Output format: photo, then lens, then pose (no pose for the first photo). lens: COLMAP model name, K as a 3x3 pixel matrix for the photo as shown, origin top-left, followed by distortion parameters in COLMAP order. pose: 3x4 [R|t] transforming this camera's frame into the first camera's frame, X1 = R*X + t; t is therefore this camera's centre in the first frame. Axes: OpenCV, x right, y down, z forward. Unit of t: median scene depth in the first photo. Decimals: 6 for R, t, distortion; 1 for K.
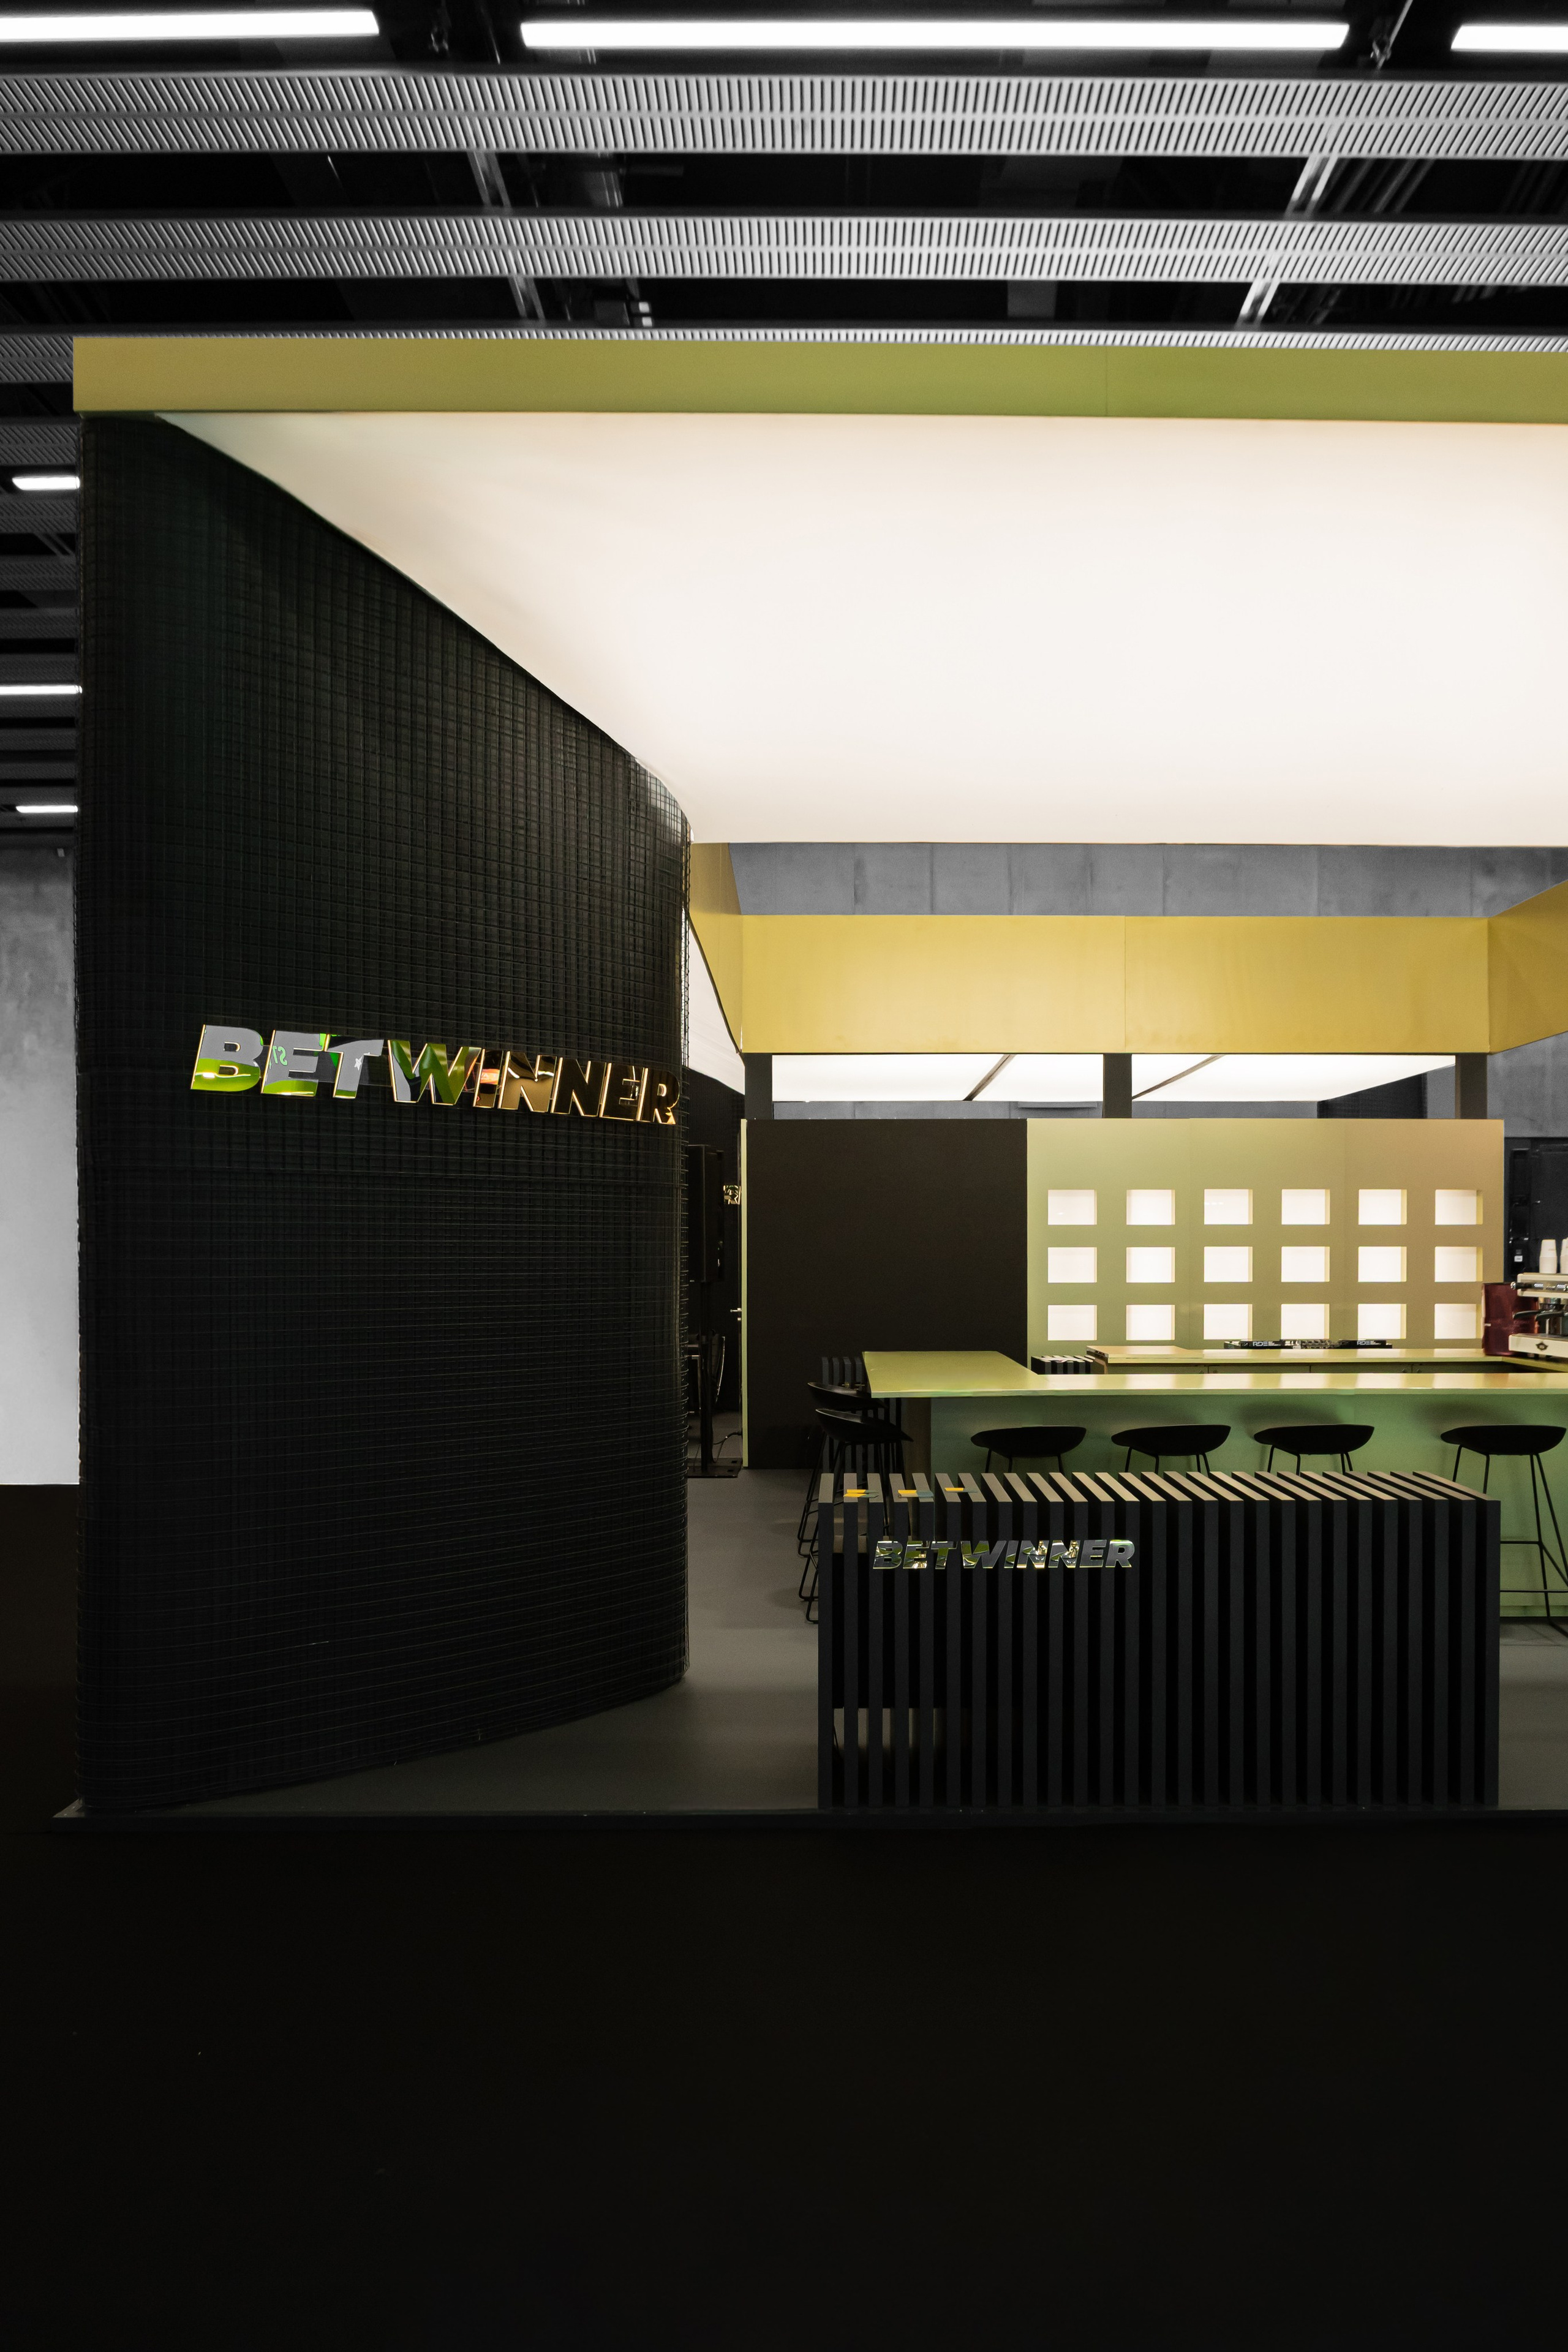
lens RADIAL K [[1498.2, 0, 846.8], [0, 1498.2, 1267.5], [0, 0, 1]] dist [0.005429, 0.001432]
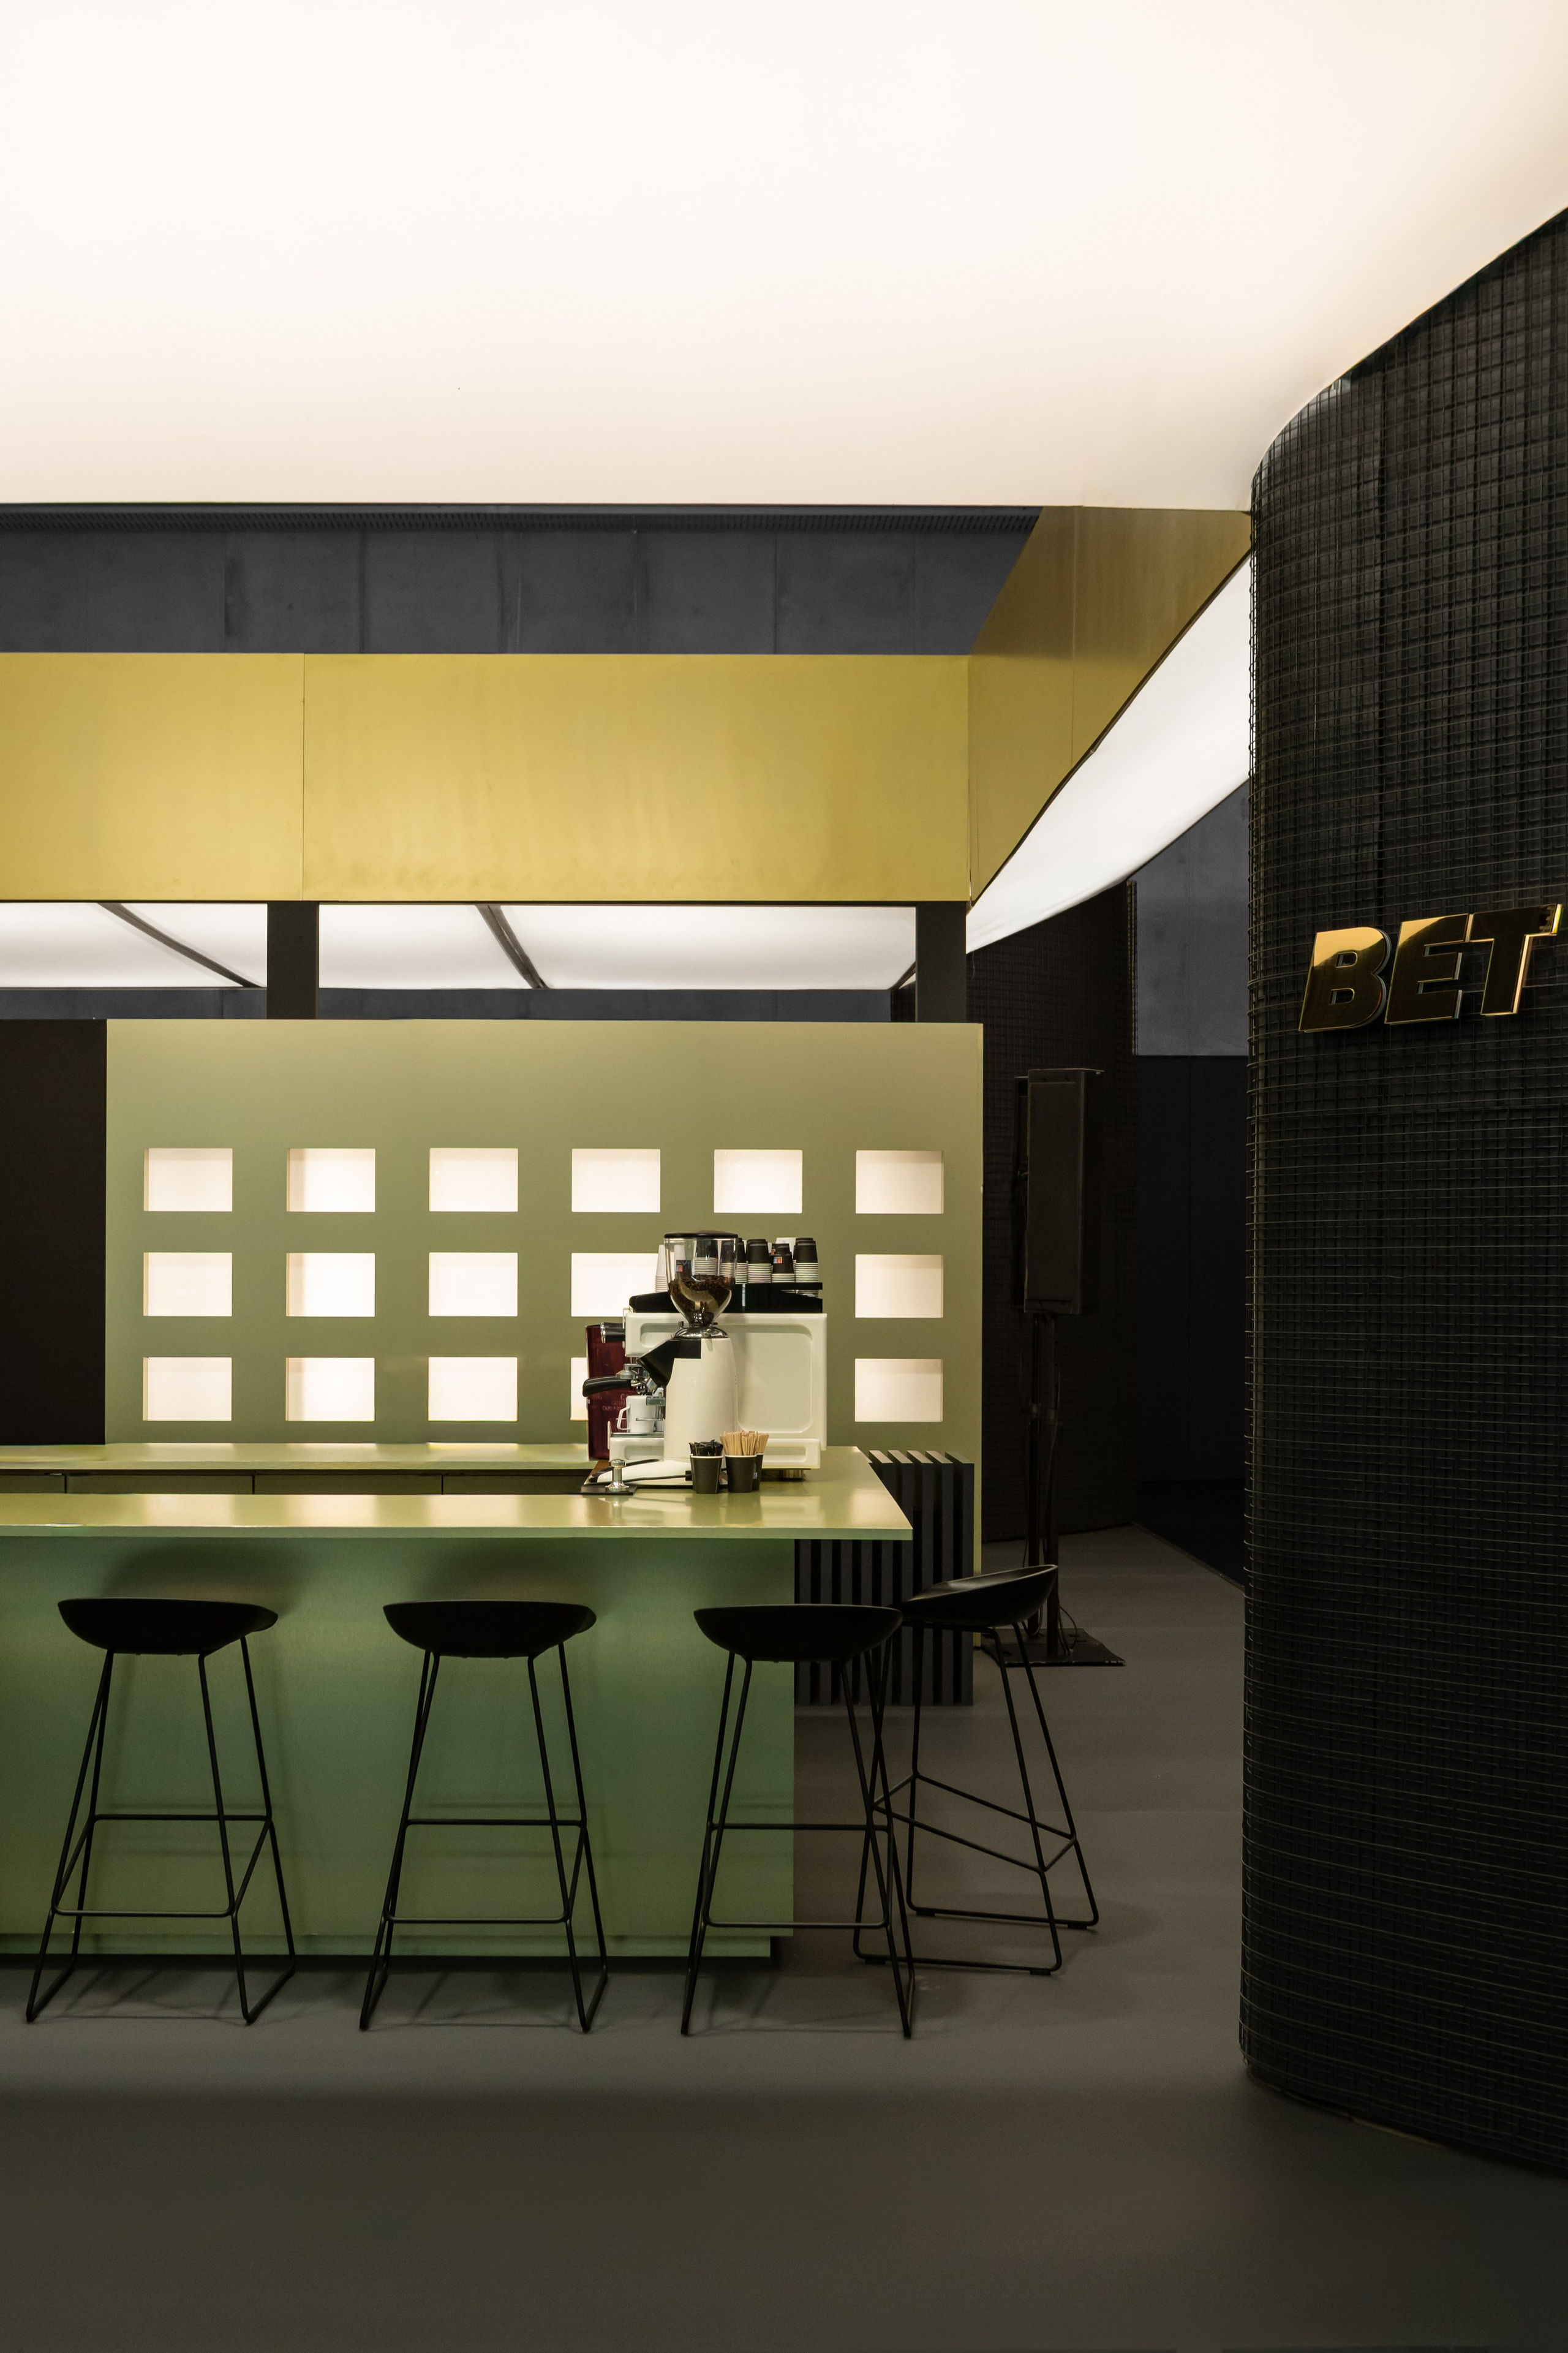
lens RADIAL K [[2666.8, 0, 700.5], [0, 2666.8, 1260.0], [0, 0, 1]] dist [-0.001593, 0.000000]
pose [[0.999923, 0.011334, -0.005069, 0.342016], [-0.011382, 0.999890, -0.009535, -0.003478], [0.004960, 0.009592, 0.999942, 0.025972]]
